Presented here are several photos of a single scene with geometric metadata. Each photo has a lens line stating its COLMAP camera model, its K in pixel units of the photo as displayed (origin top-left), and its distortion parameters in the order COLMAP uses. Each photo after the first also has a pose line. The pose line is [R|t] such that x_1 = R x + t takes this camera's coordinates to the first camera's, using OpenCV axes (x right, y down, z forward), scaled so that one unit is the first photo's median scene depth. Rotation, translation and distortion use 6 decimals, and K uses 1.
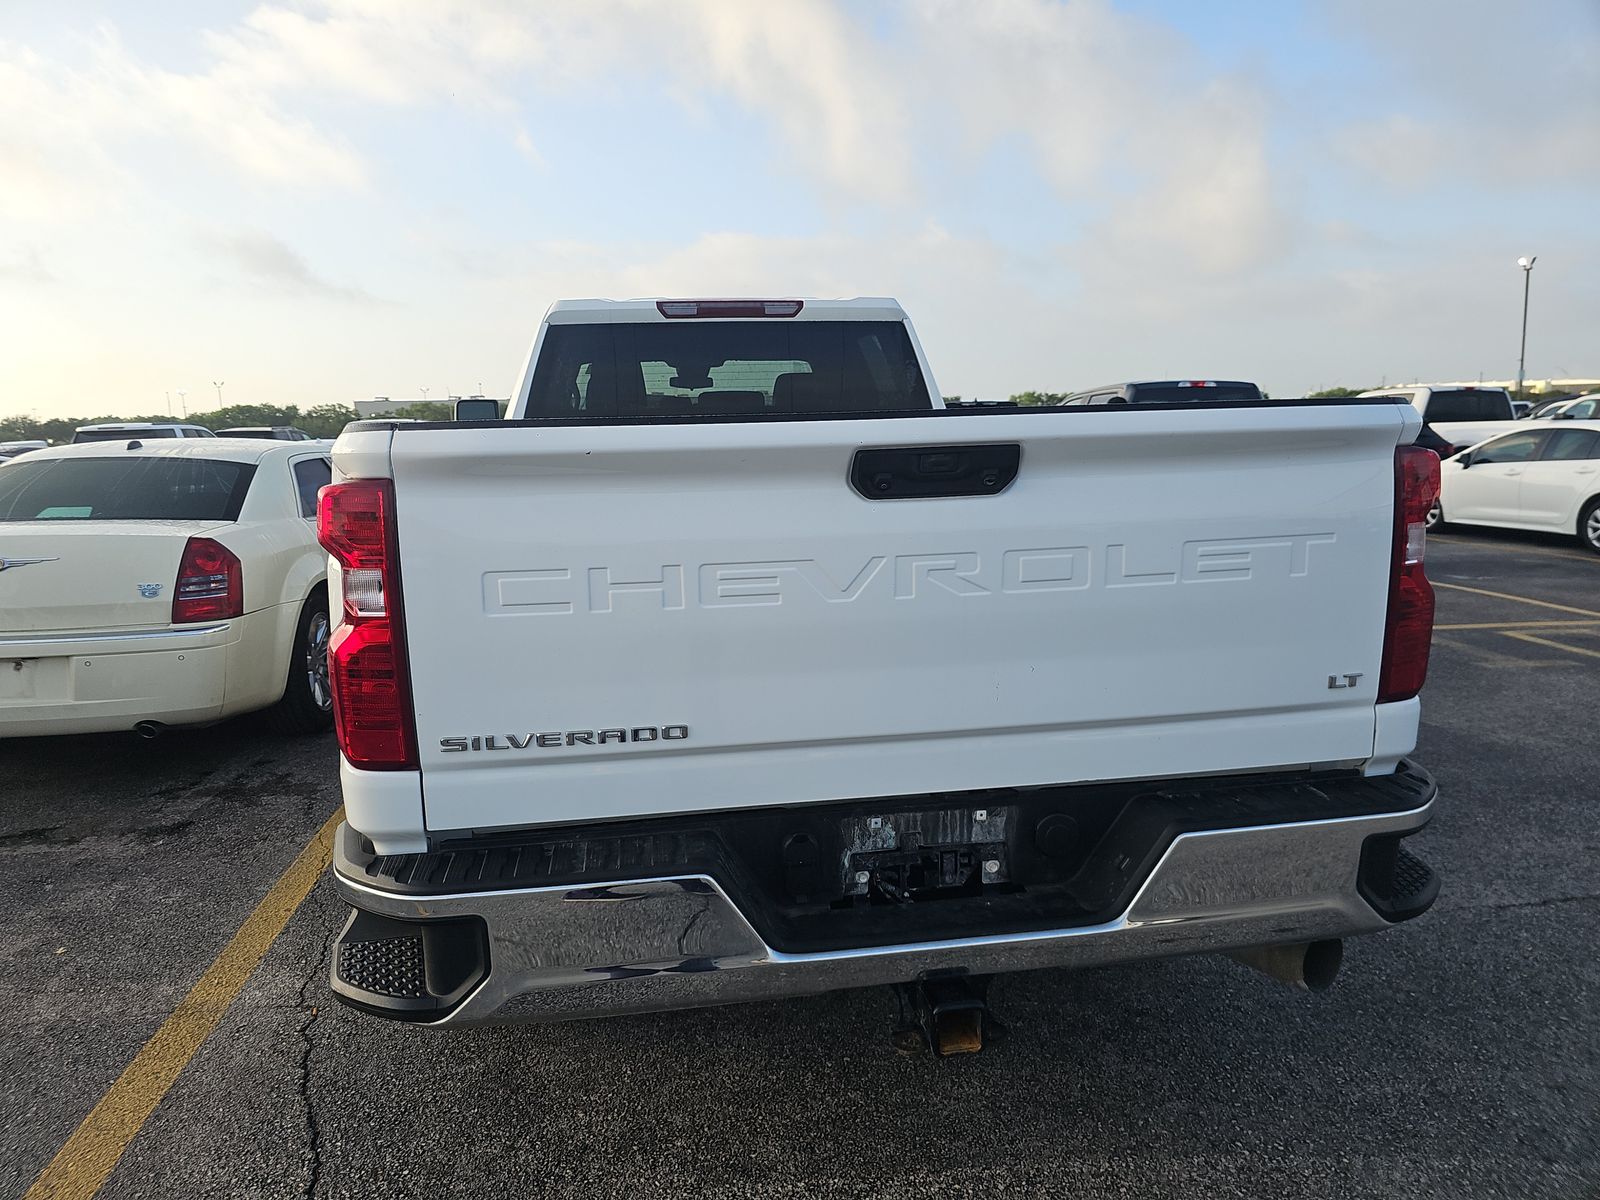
lens RADIAL K [[1063.8, 0, 810.1], [0, 1063.8, 594.1], [0, 0, 1]] dist [0.043077, -0.042478]
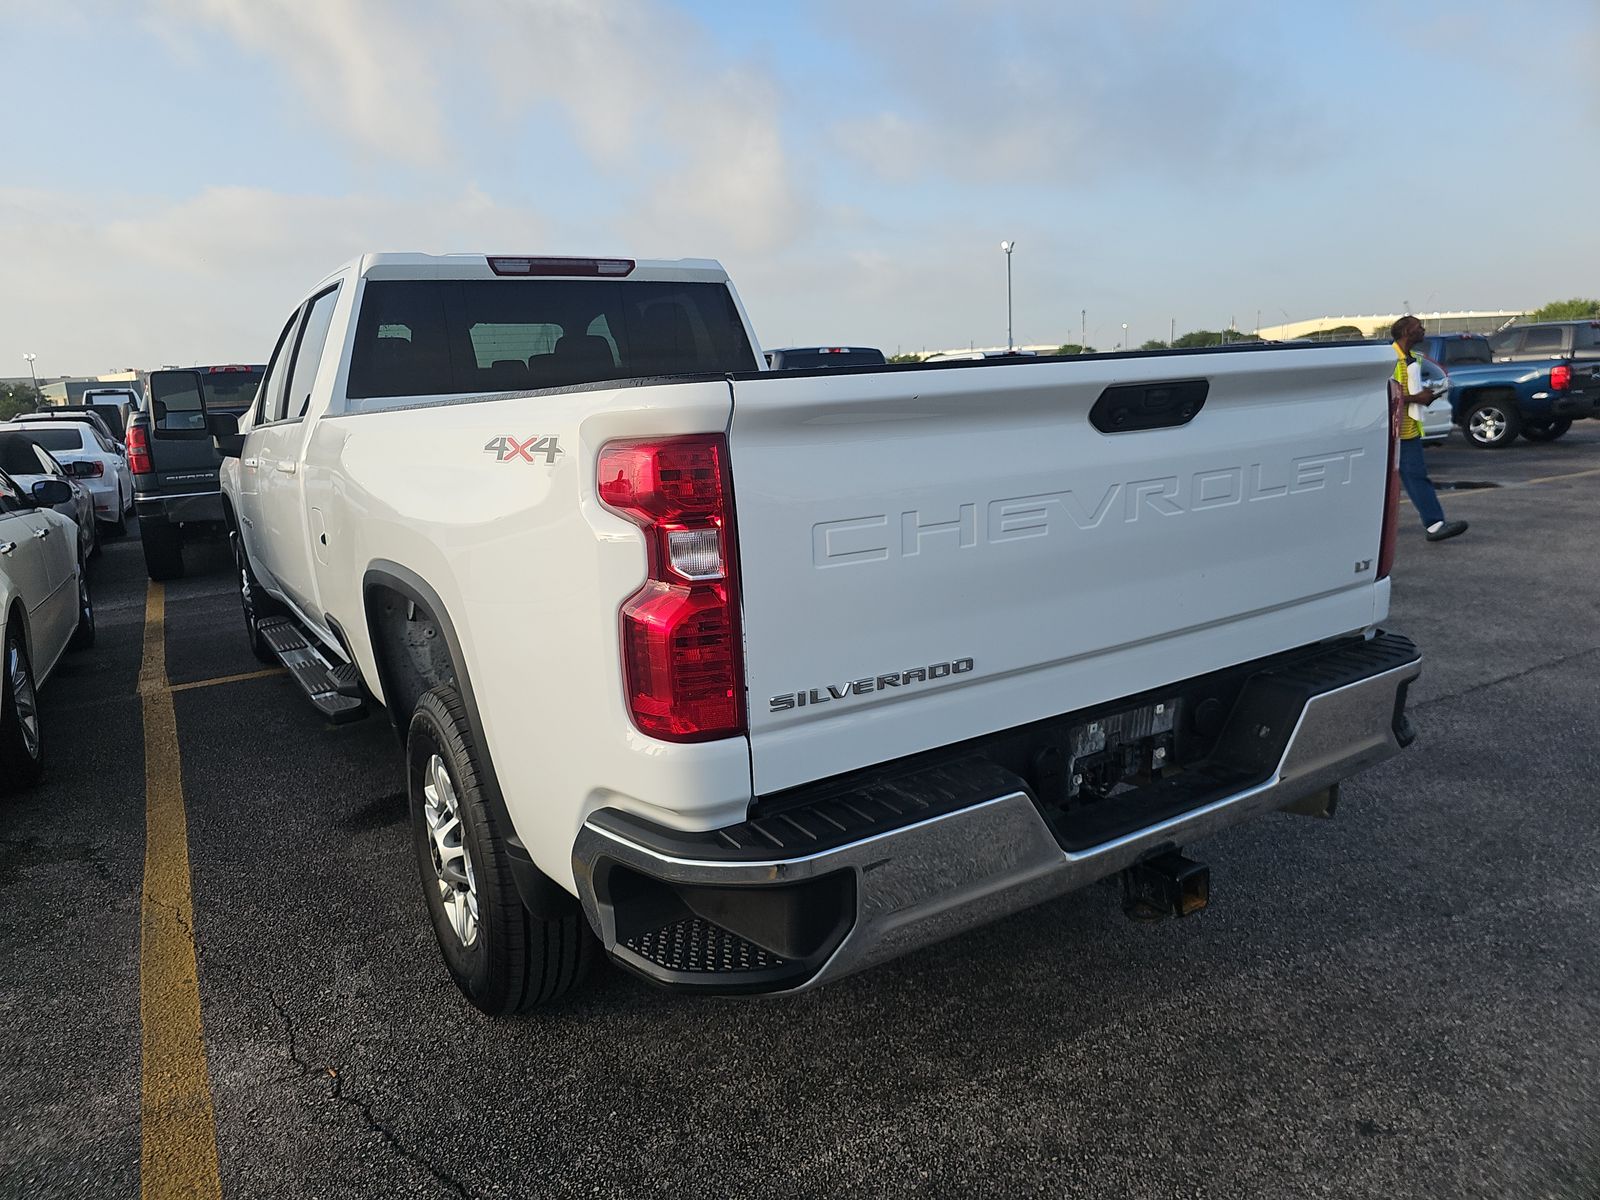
lens RADIAL K [[1063.8, 0, 771.6], [0, 1063.8, 587.9], [0, 0, 1]] dist [0.043077, -0.042478]
pose [[0.919276, -0.094592, 0.382077, -0.645624], [0.087471, 0.995516, 0.036008, 0.000313], [-0.383770, 0.000319, 0.923429, 0.100139]]
